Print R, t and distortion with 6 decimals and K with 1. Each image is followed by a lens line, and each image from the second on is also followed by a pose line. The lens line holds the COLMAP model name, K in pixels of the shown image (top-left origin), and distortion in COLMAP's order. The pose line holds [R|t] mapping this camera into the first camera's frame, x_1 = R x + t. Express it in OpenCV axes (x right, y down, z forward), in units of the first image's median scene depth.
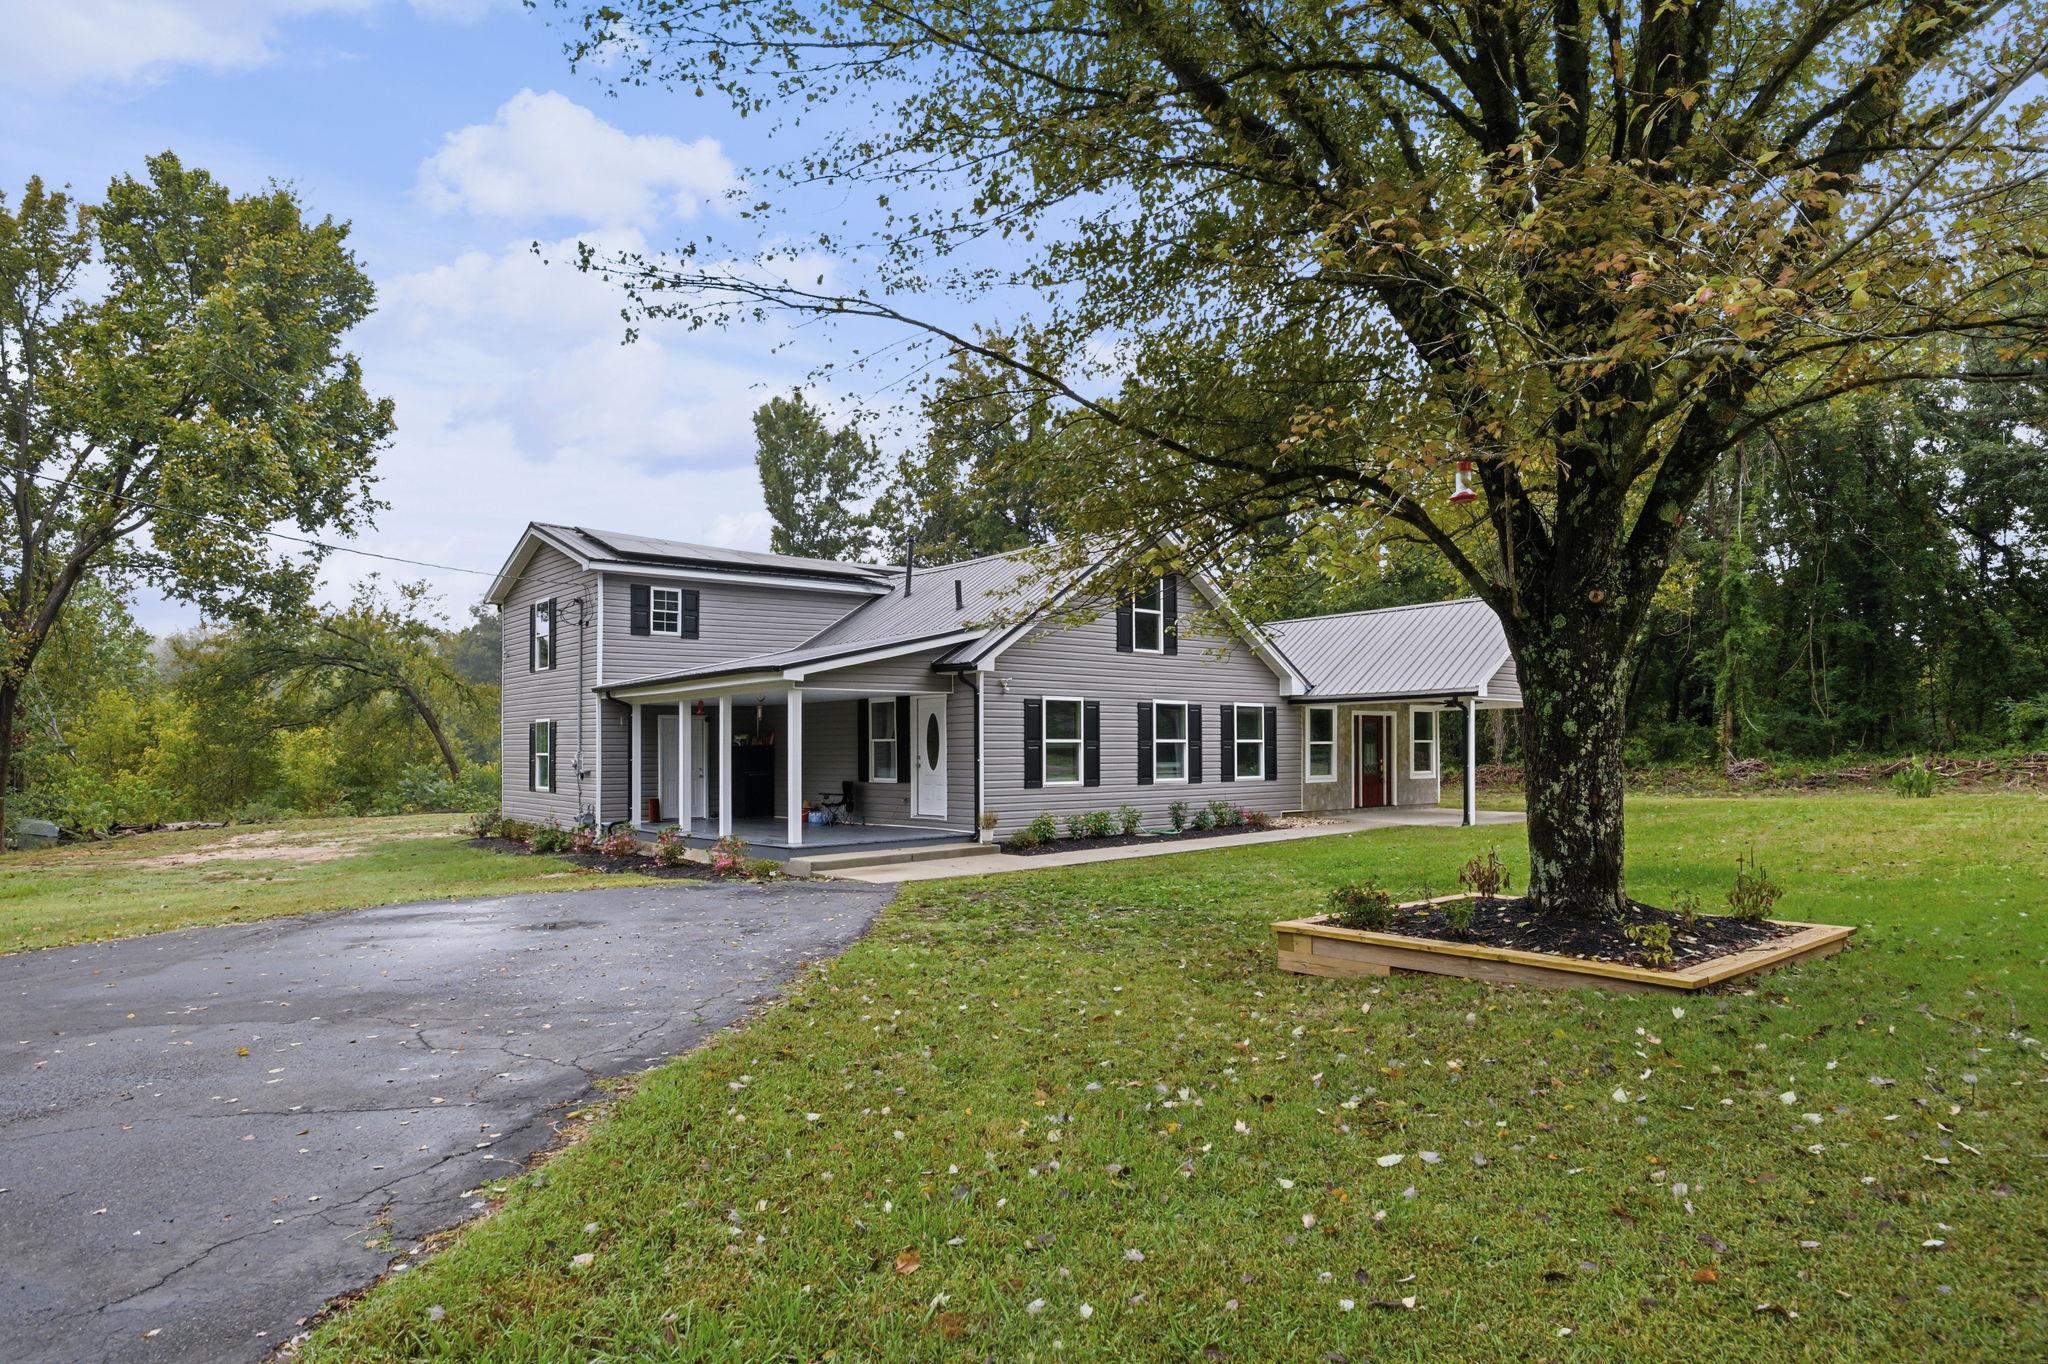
lens RADIAL K [[1165.3, 0, 1024.8], [0, 1165.3, 743.4], [0, 0, 1]] dist [0.000970, 0.000969]
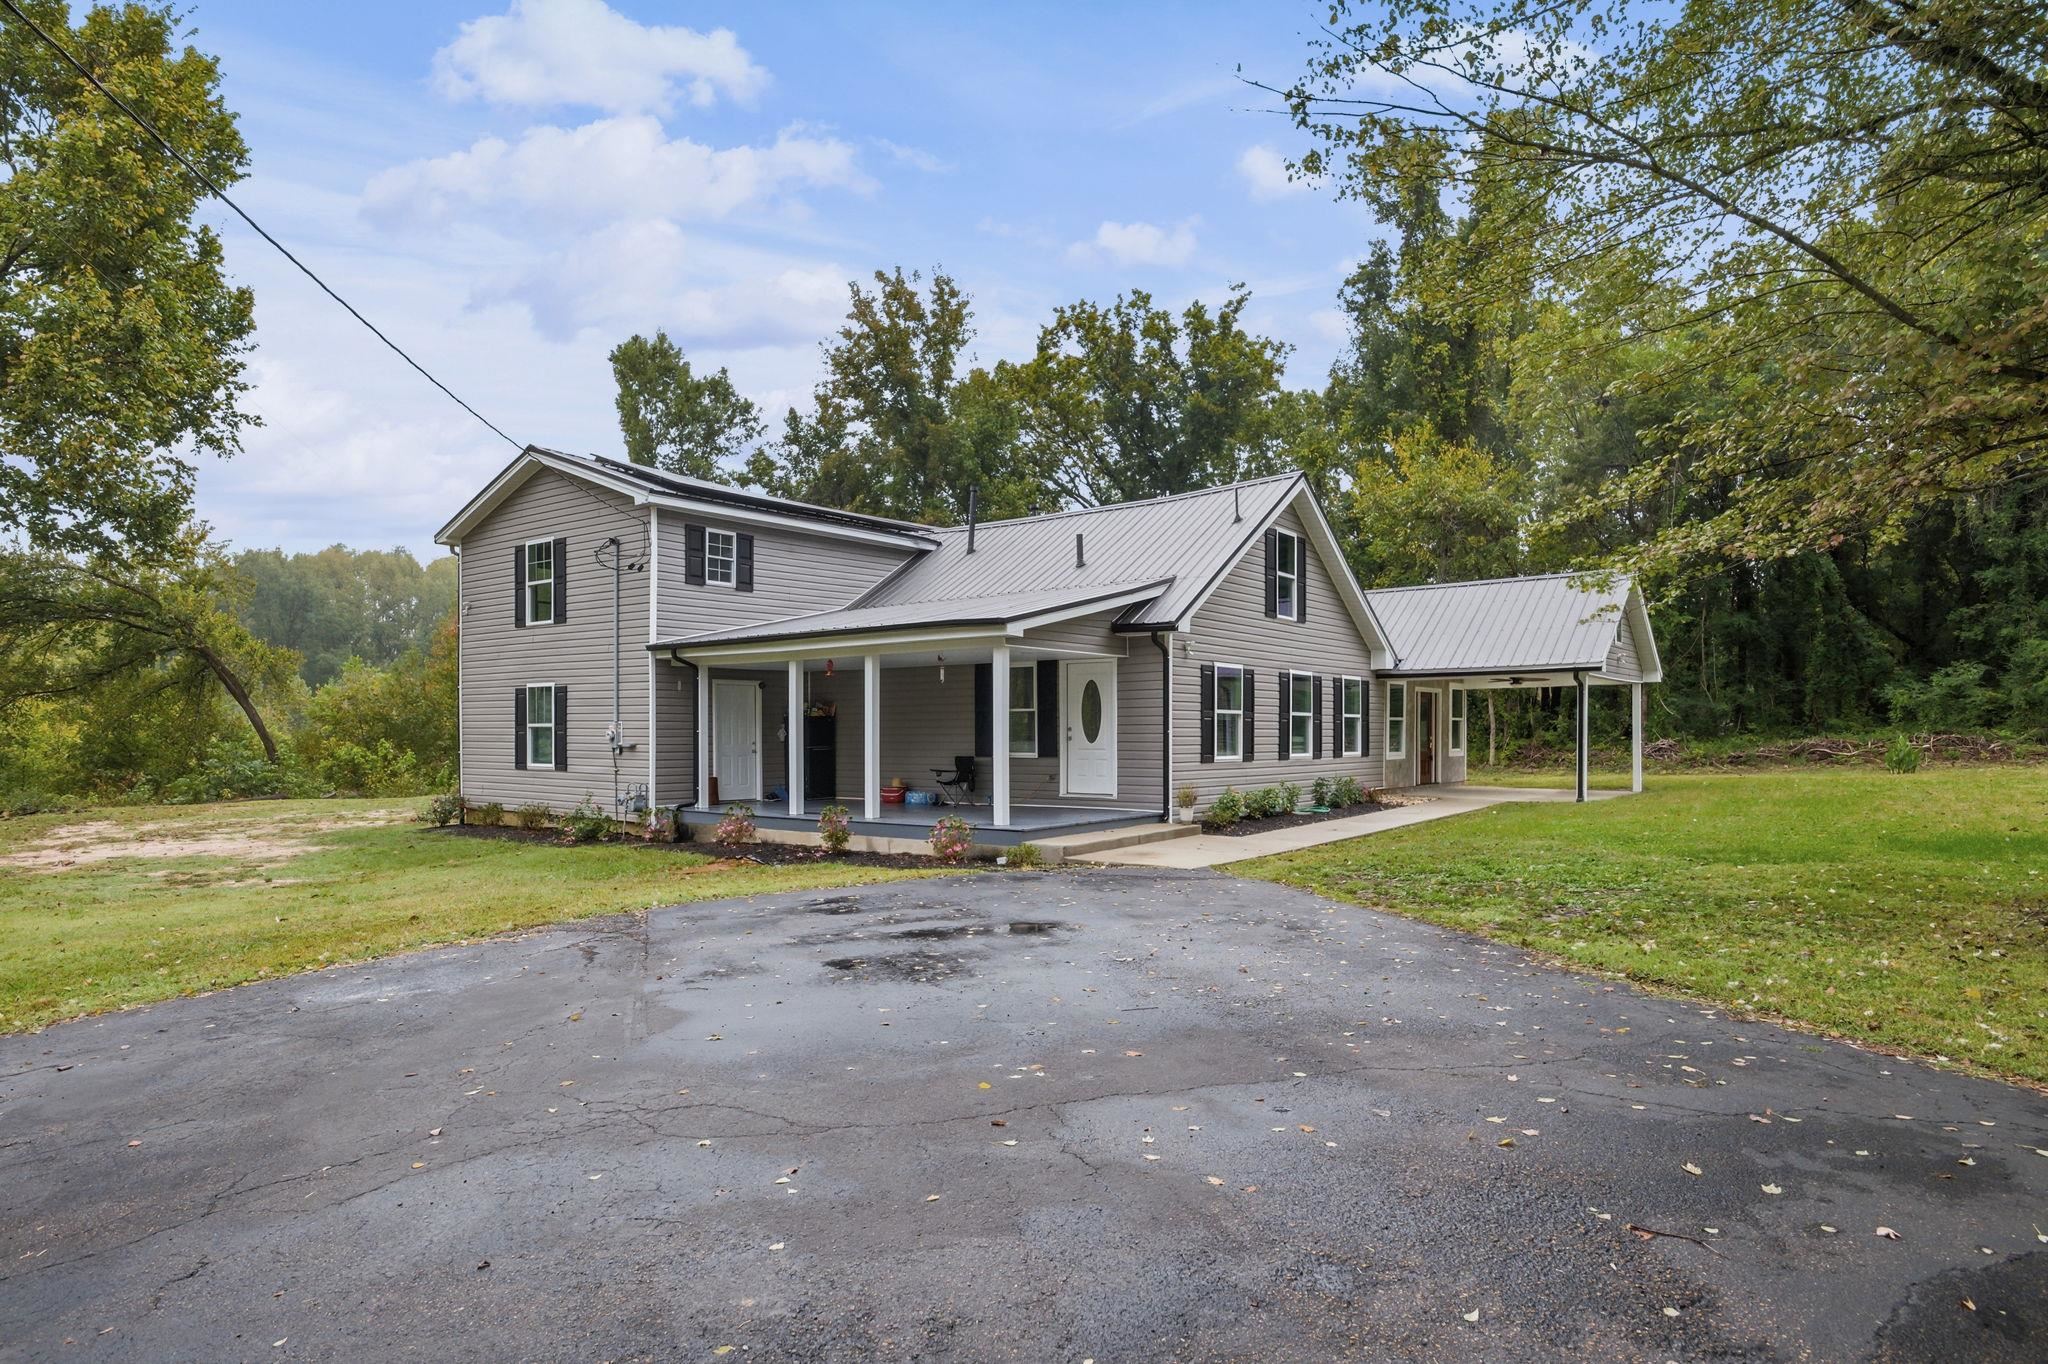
lens RADIAL K [[1170.4, 0, 1024.5], [0, 1170.4, 753.2], [0, 0, 1]] dist [0.001490, -0.000028]
pose [[0.976433, 0.001570, 0.215814, -0.268601], [-0.006164, 0.999769, 0.020614, 0.010352], [-0.215732, -0.021459, 0.976217, 0.109726]]
